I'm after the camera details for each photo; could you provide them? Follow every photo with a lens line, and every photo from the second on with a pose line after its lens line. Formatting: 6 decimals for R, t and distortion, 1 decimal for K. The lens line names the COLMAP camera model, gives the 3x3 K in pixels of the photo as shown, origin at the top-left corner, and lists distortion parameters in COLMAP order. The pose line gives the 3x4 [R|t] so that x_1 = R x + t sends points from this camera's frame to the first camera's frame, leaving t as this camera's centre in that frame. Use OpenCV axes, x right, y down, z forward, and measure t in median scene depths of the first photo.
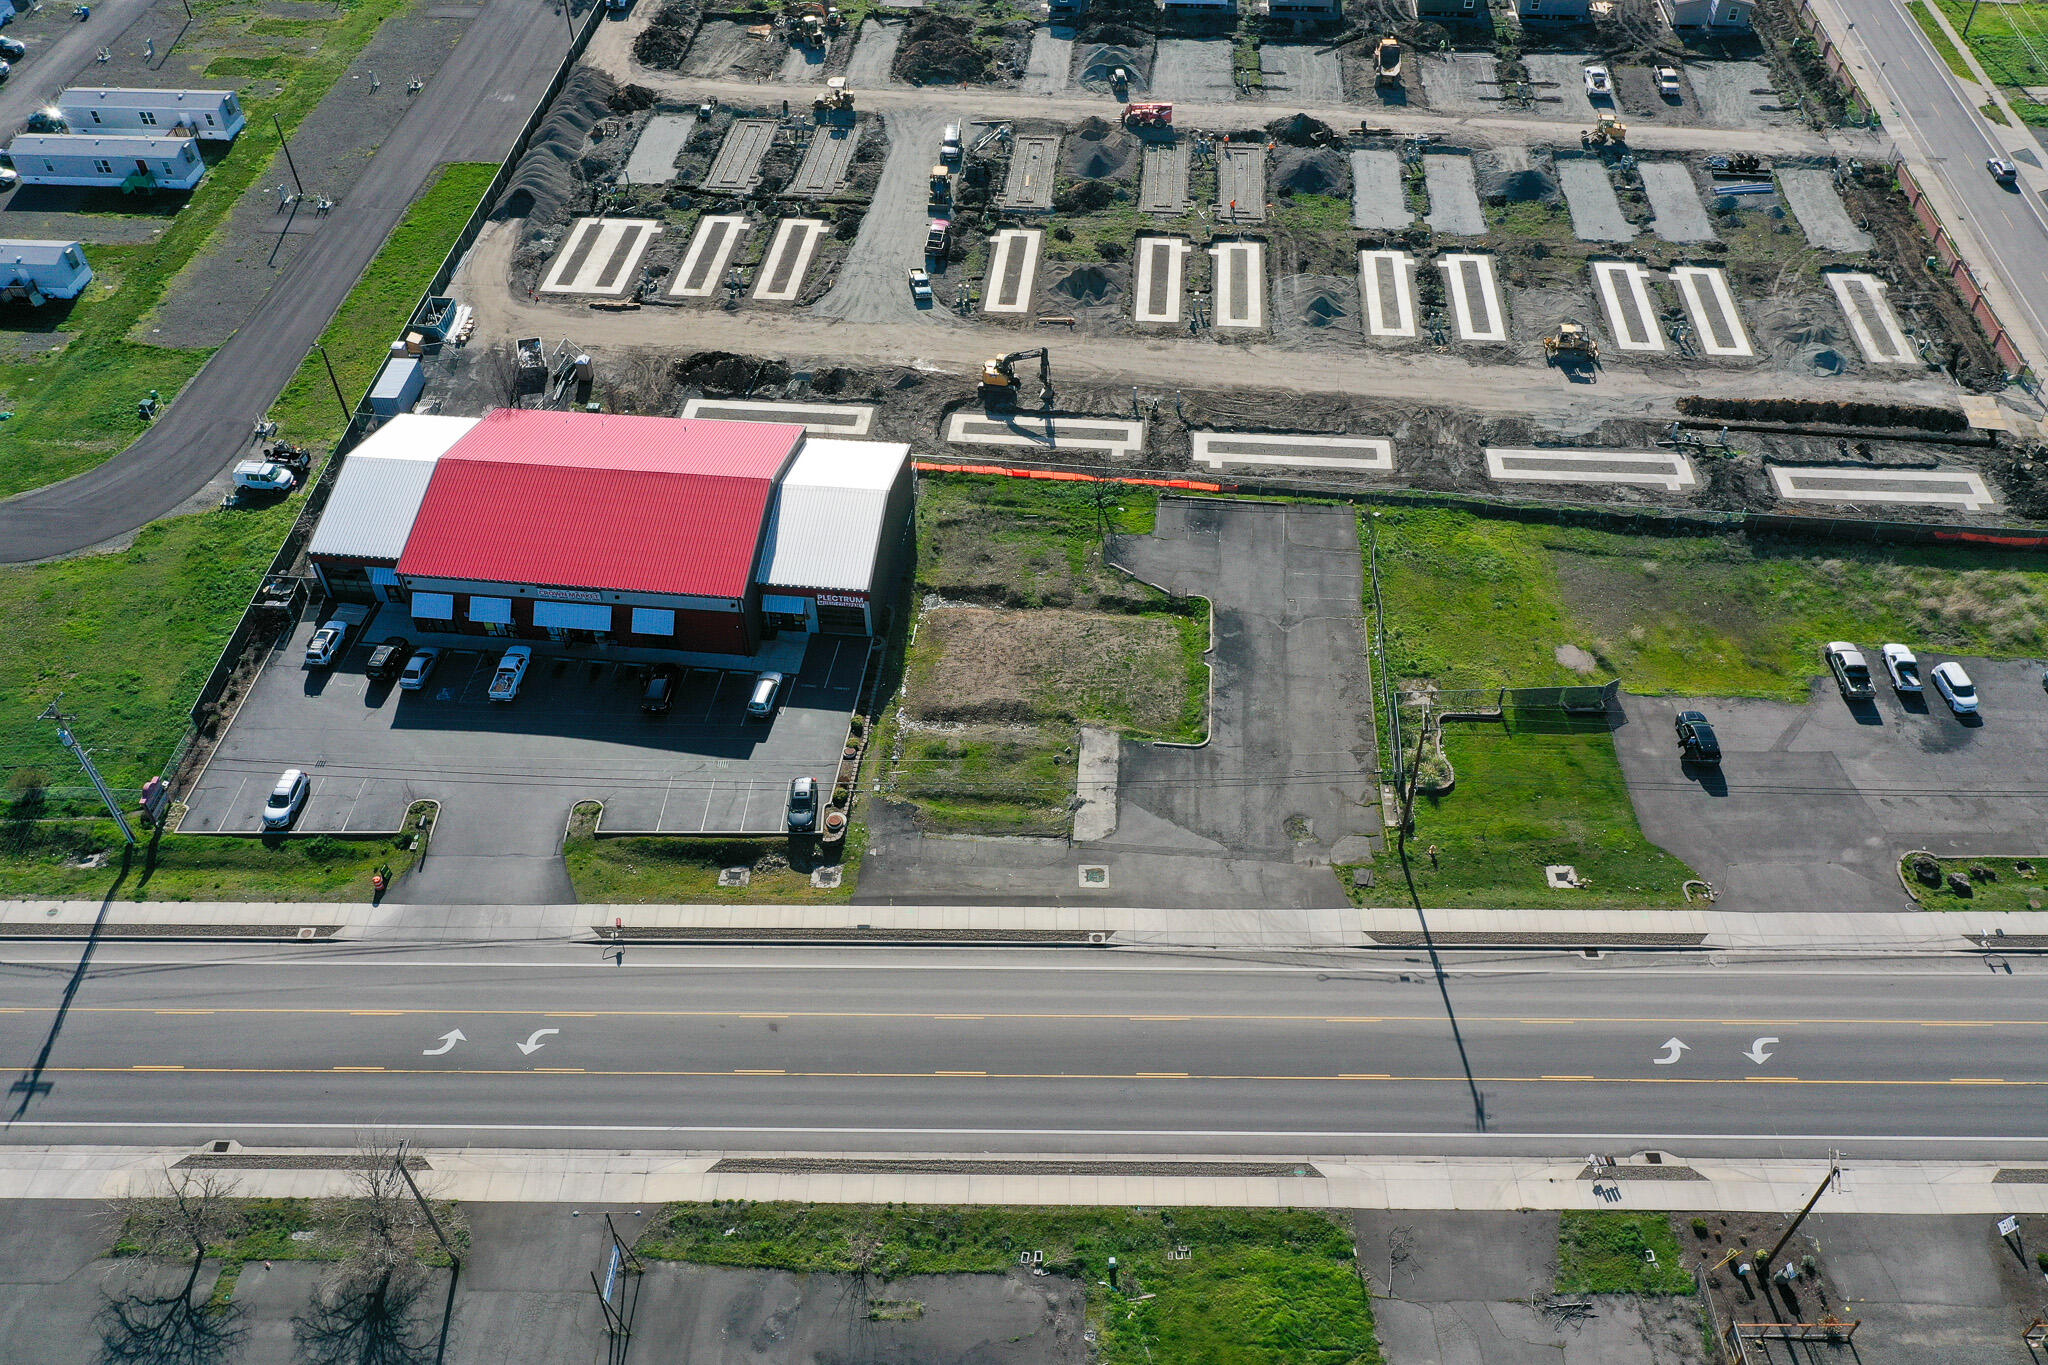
lens RADIAL K [[1595.6, 0, 1024.0], [0, 1595.6, 682.5], [0, 0, 1]] dist [0.004435, 0.002529]
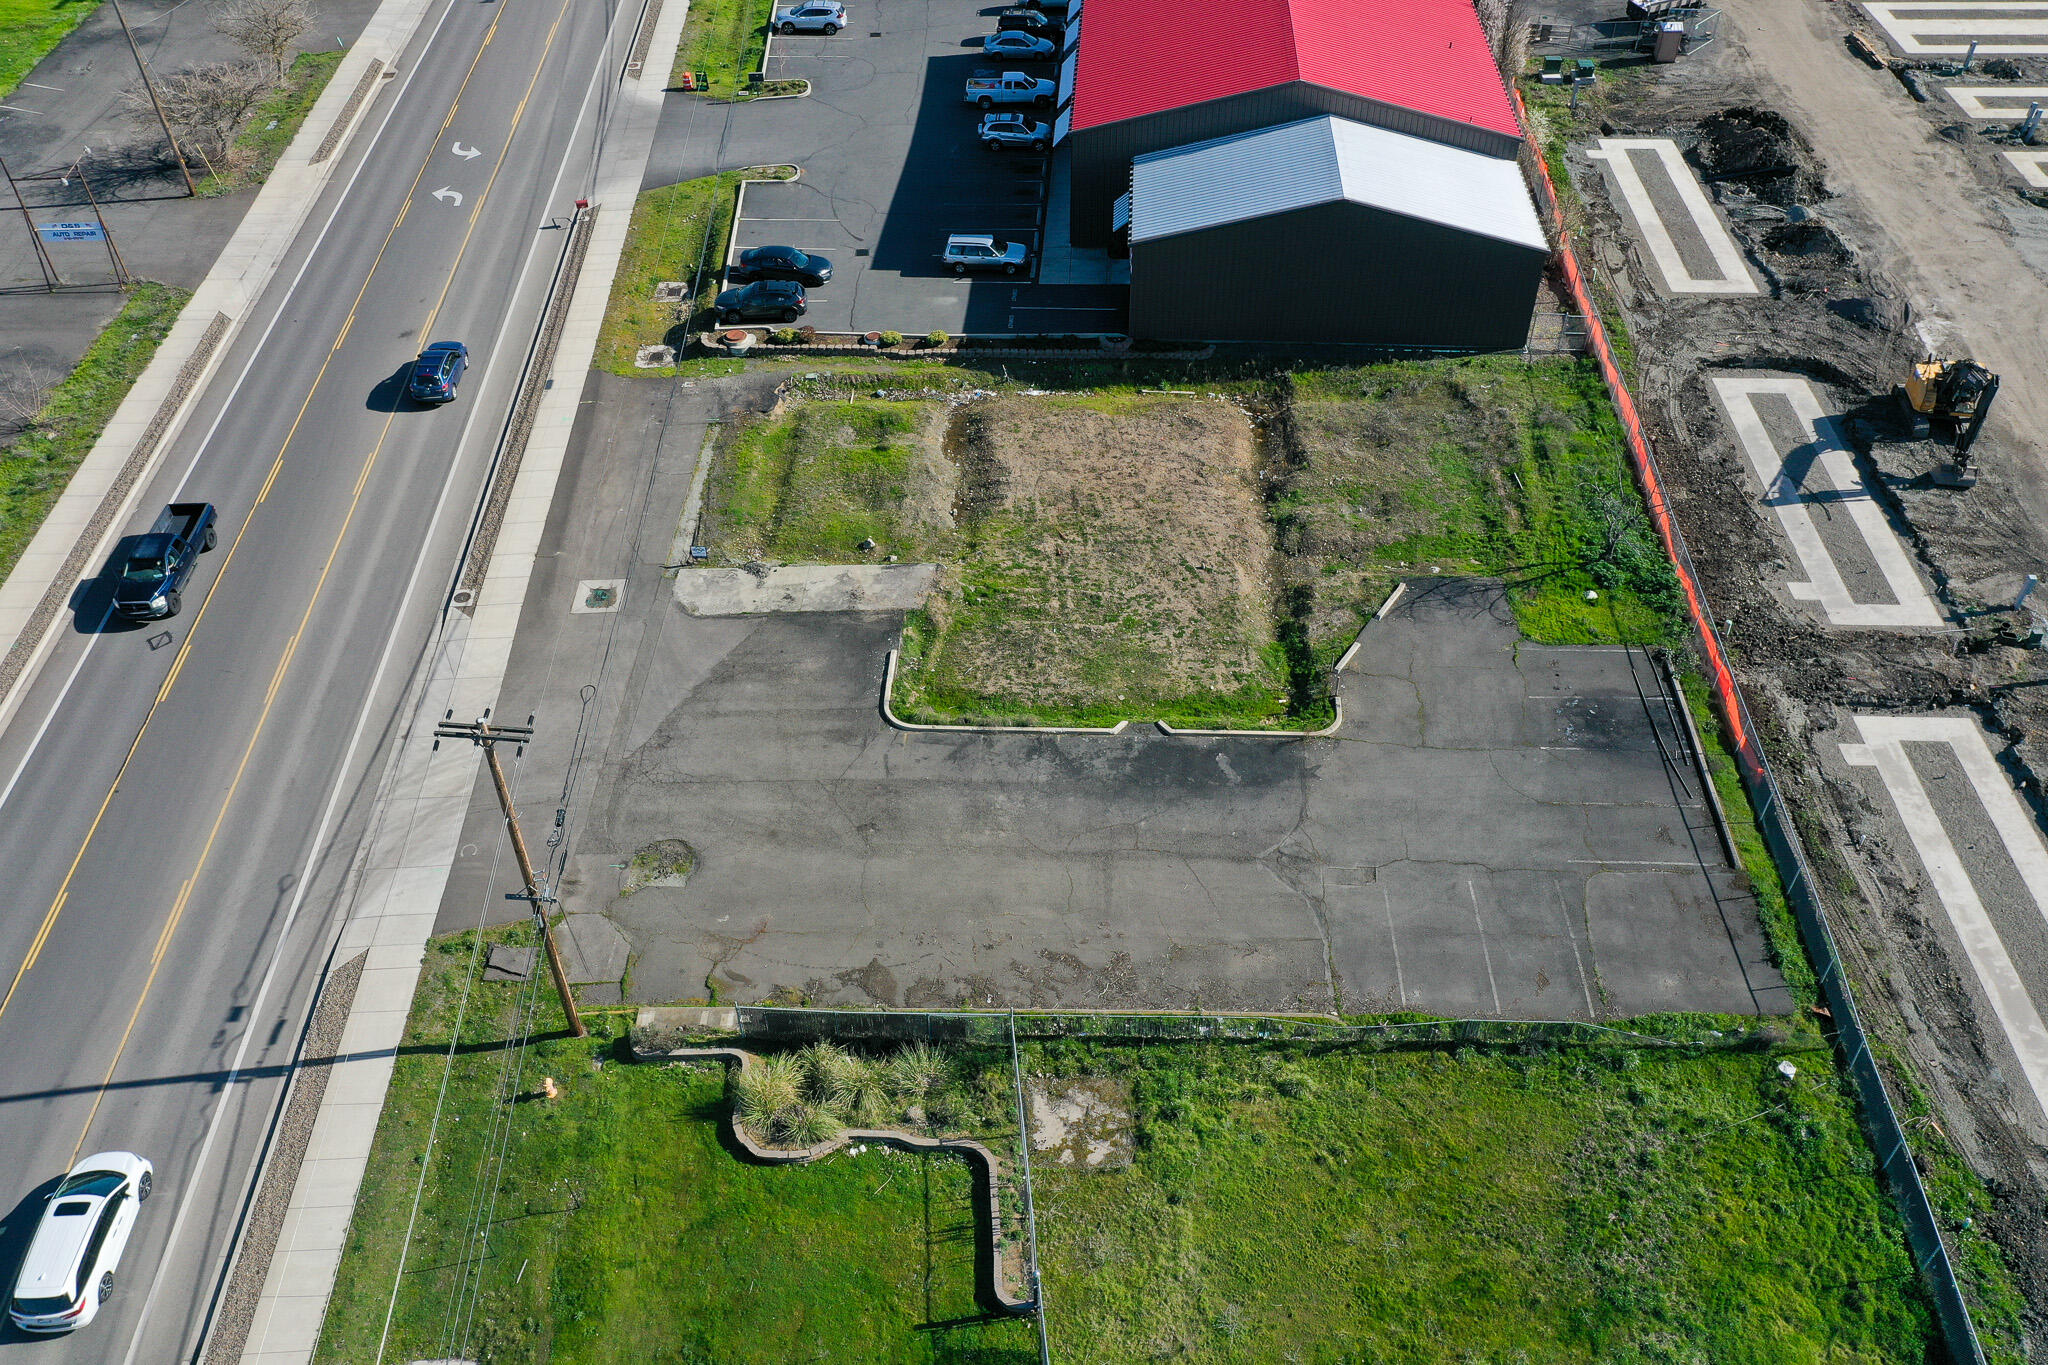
lens RADIAL K [[1617.9, 0, 1024.0], [0, 1617.9, 682.5], [0, 0, 1]] dist [0.006578, 0.000391]
pose [[0.053536, 0.687623, -0.724091, 0.516196], [-0.691167, 0.548876, 0.470130, -0.255385], [0.720709, 0.475299, 0.504647, 0.840398]]
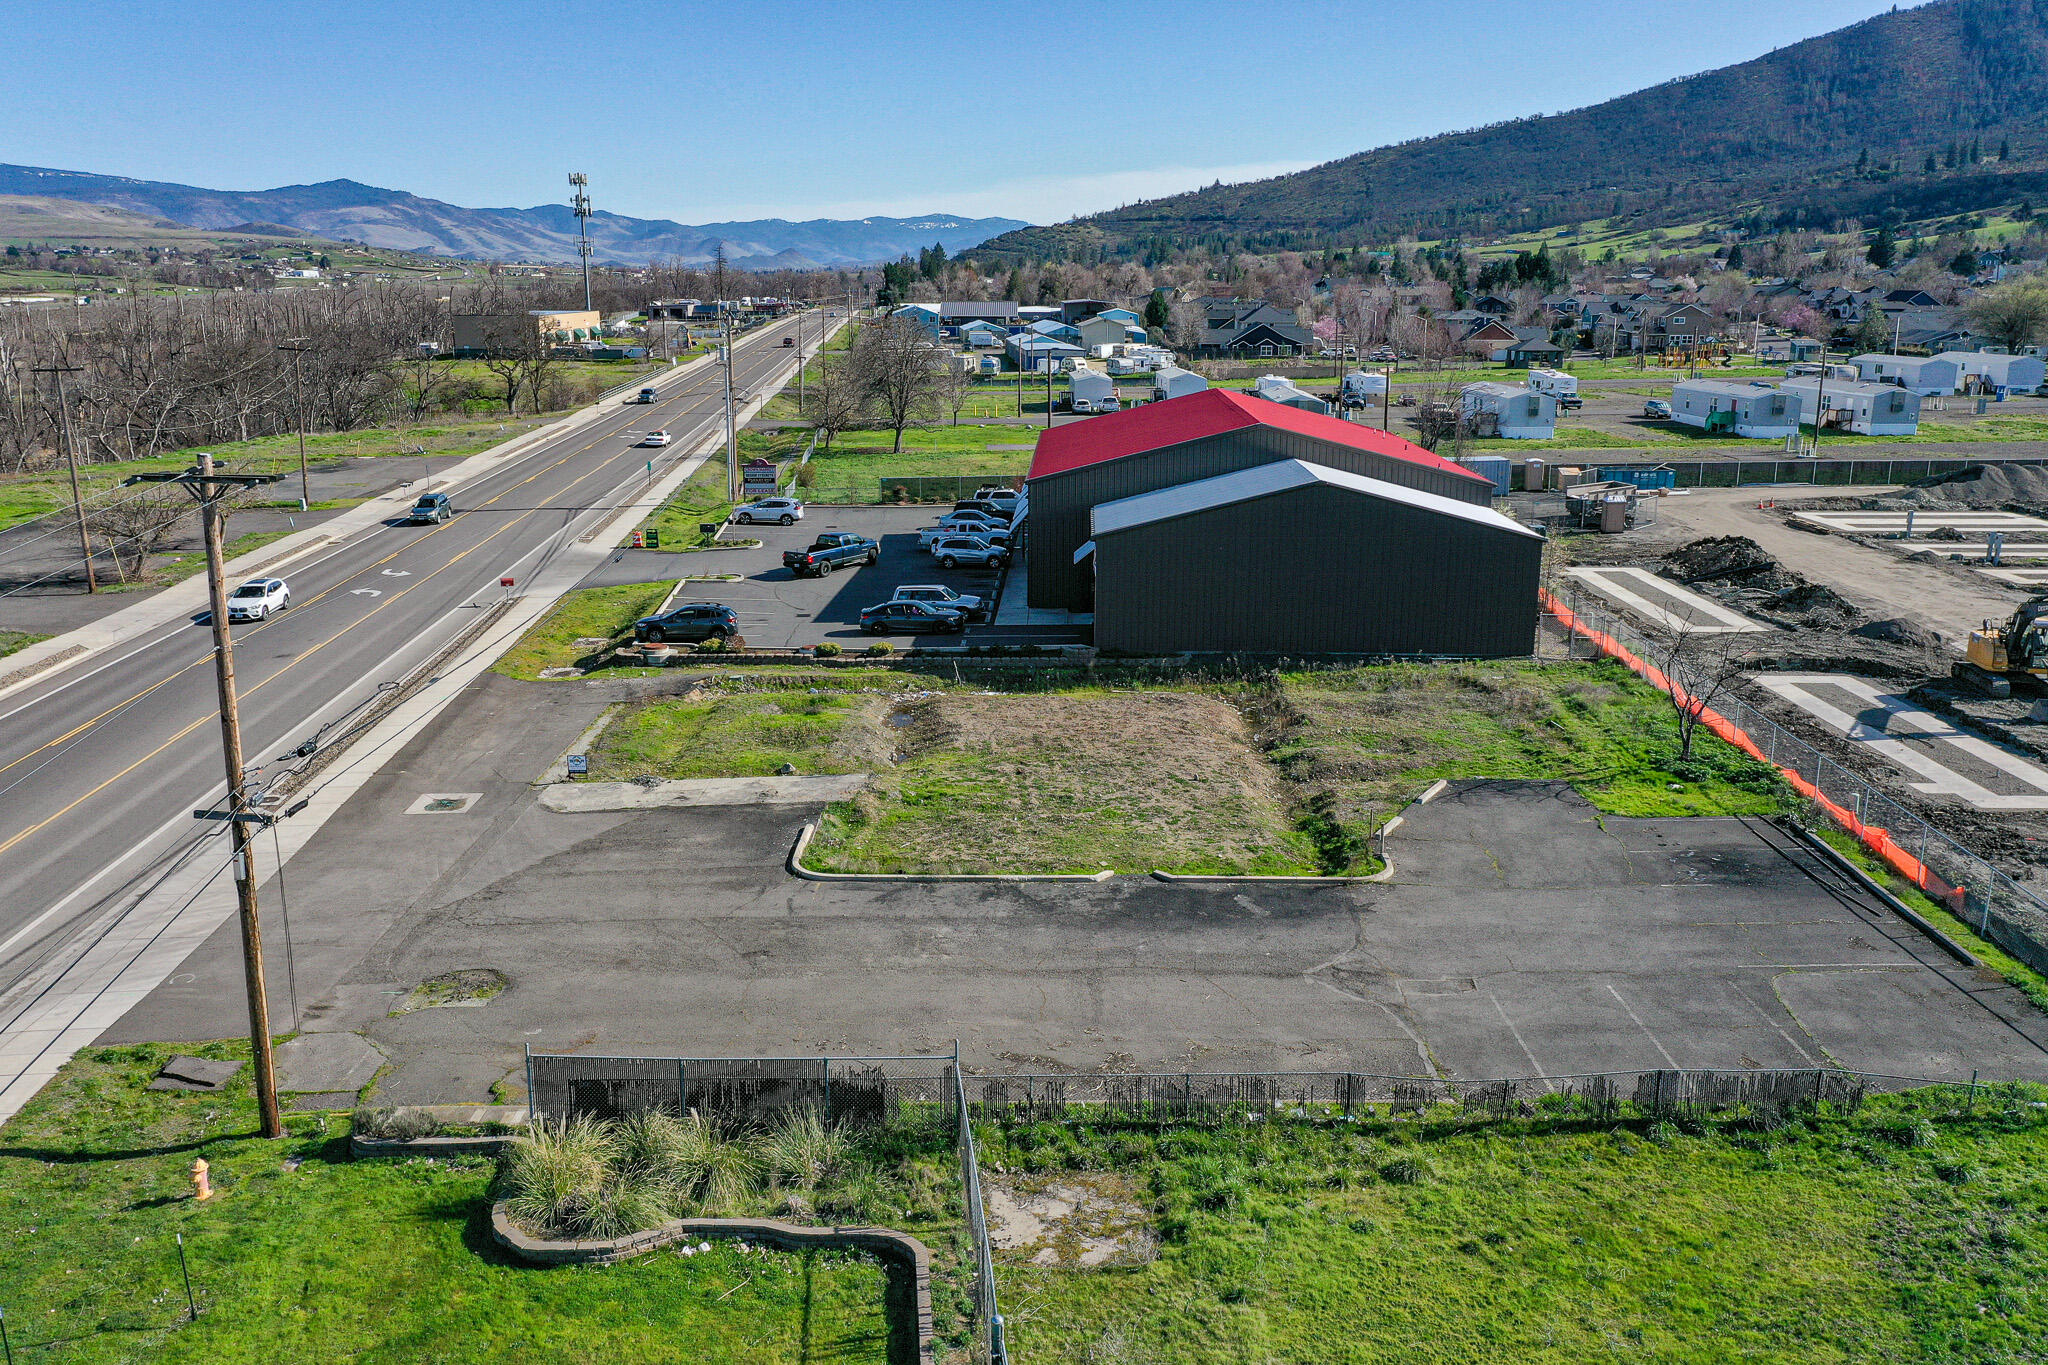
lens RADIAL K [[1617.9, 0, 1024.0], [0, 1617.9, 682.5], [0, 0, 1]] dist [0.006578, 0.000391]
pose [[0.079840, 0.249705, -0.965025, 0.517380], [-0.700198, 0.703098, 0.124001, -0.083985], [0.709470, 0.665808, 0.230978, 1.004225]]
